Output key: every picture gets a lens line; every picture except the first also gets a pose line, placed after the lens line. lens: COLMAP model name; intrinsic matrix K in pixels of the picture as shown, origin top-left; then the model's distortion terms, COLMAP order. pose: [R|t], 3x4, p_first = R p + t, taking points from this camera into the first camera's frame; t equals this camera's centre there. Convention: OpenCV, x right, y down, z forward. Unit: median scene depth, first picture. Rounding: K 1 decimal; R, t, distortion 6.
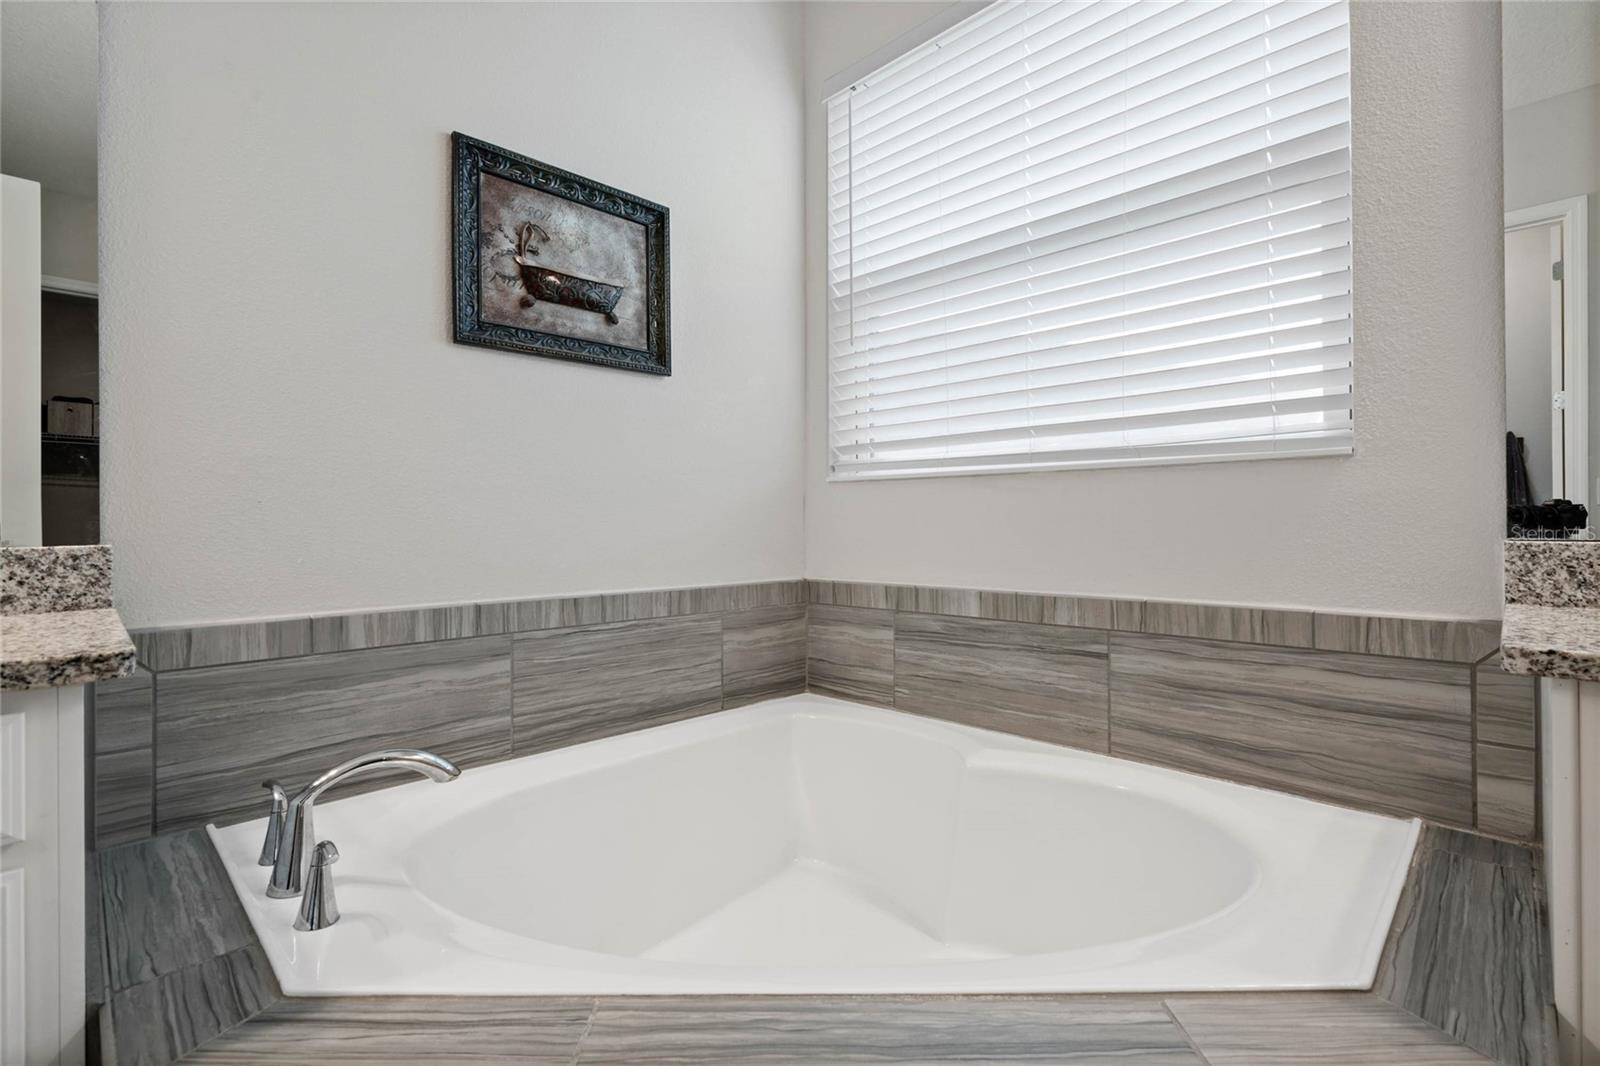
lens RADIAL K [[728.3, 0, 791.9], [0, 728.3, 526.1], [0, 0, 1]] dist [-0.004132, 0.005587]
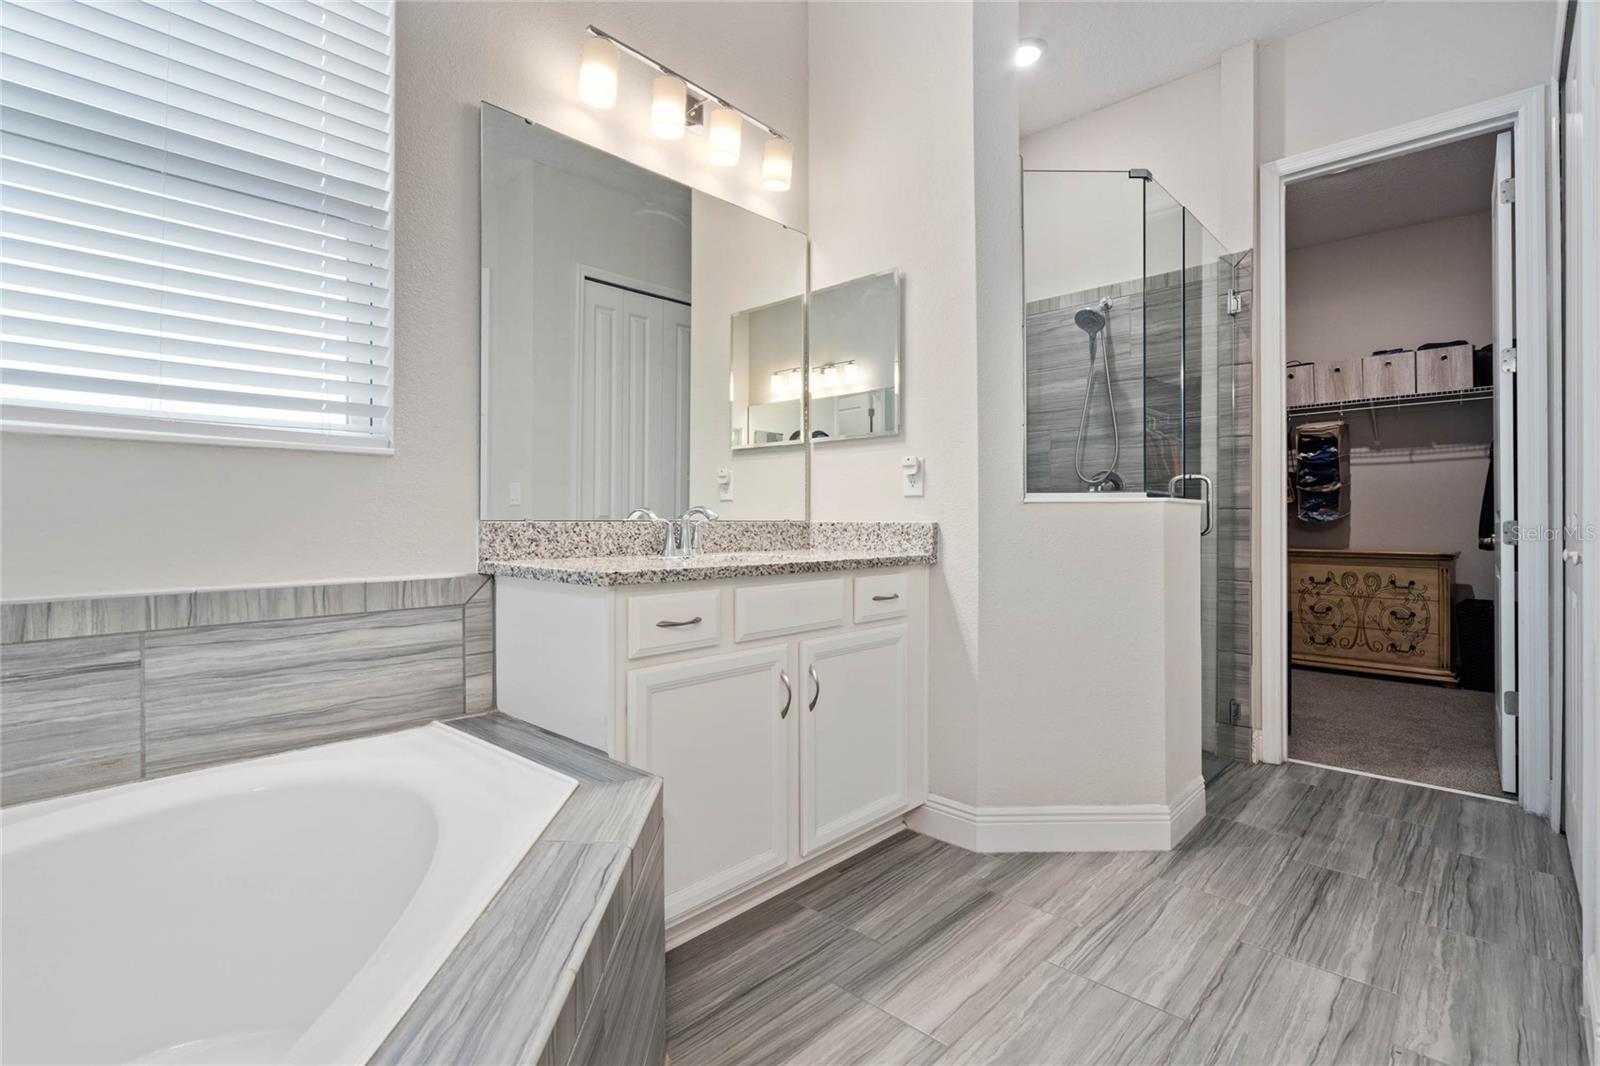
lens RADIAL K [[728.3, 0, 801.9], [0, 728.3, 526.0], [0, 0, 1]] dist [-0.004132, 0.005587]
pose [[-0.015227, -0.002197, 0.999882, -0.415366], [0.005014, 0.999985, 0.002274, 0.021416], [-0.999871, 0.005048, -0.015216, 0.242301]]
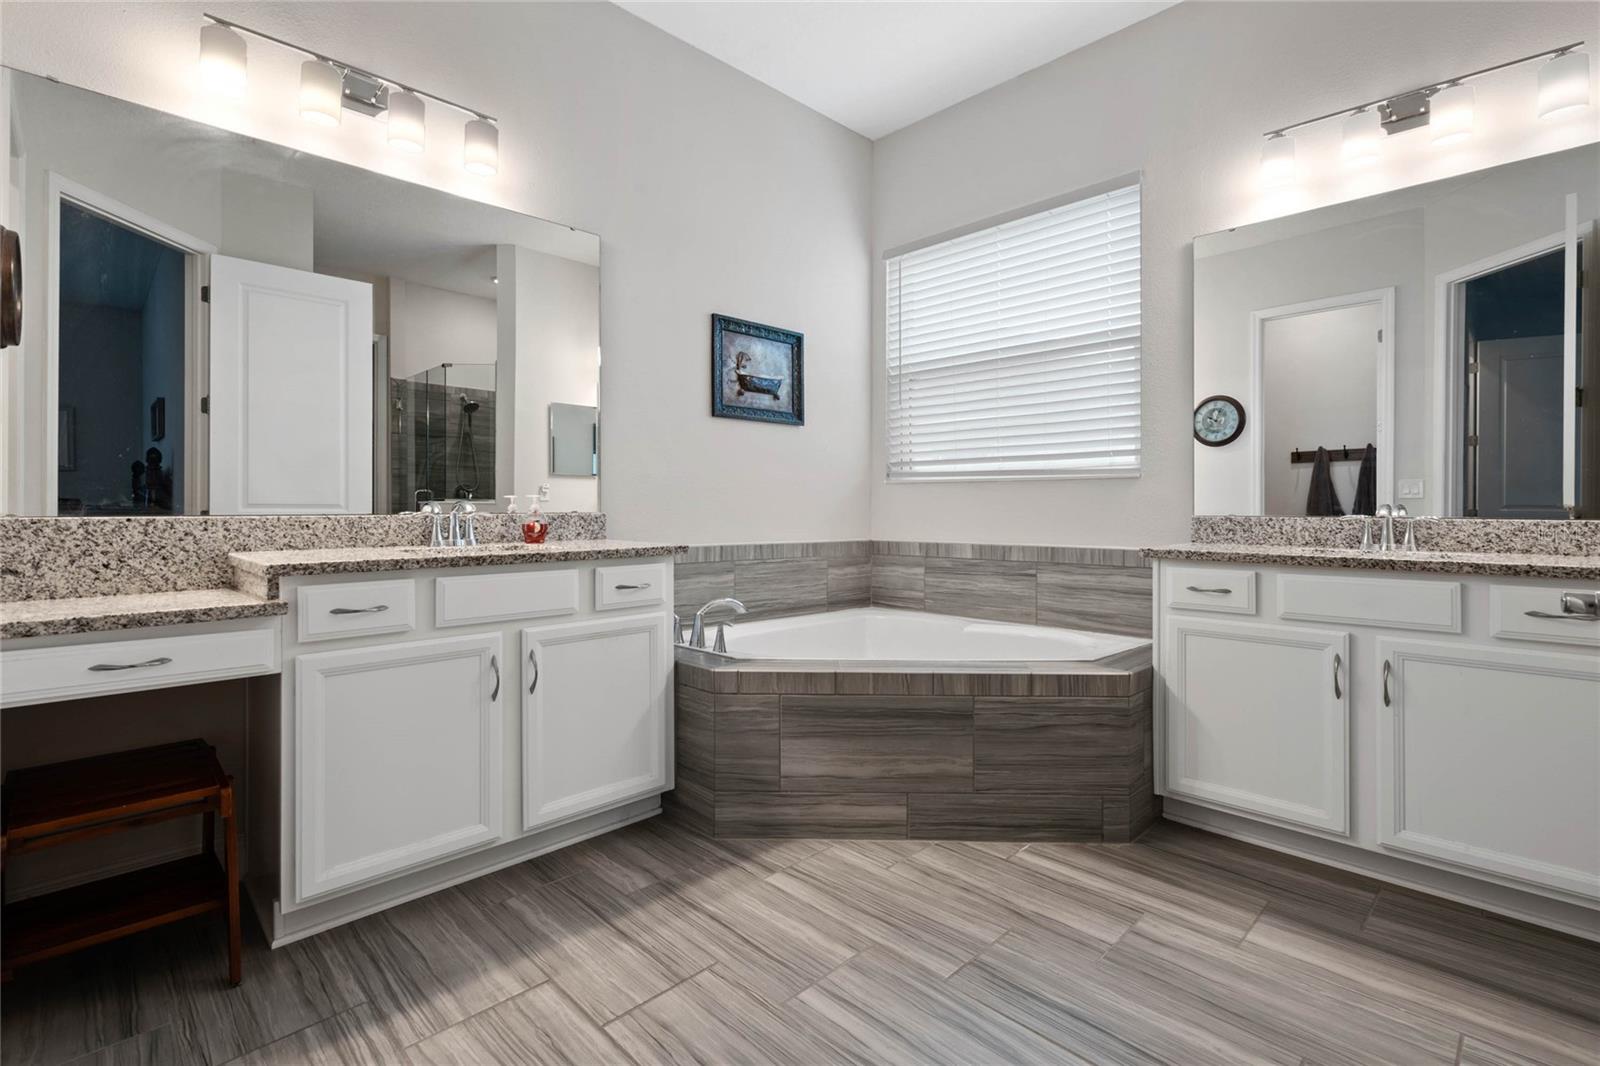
lens RADIAL K [[728.3, 0, 788.0], [0, 728.3, 510.5], [0, 0, 1]] dist [-0.004132, 0.005587]
pose [[0.999876, 0.008229, -0.013400, -0.211437], [-0.008263, 0.999963, -0.002474, 0.012909], [0.013379, 0.002584, 0.999907, -0.974148]]
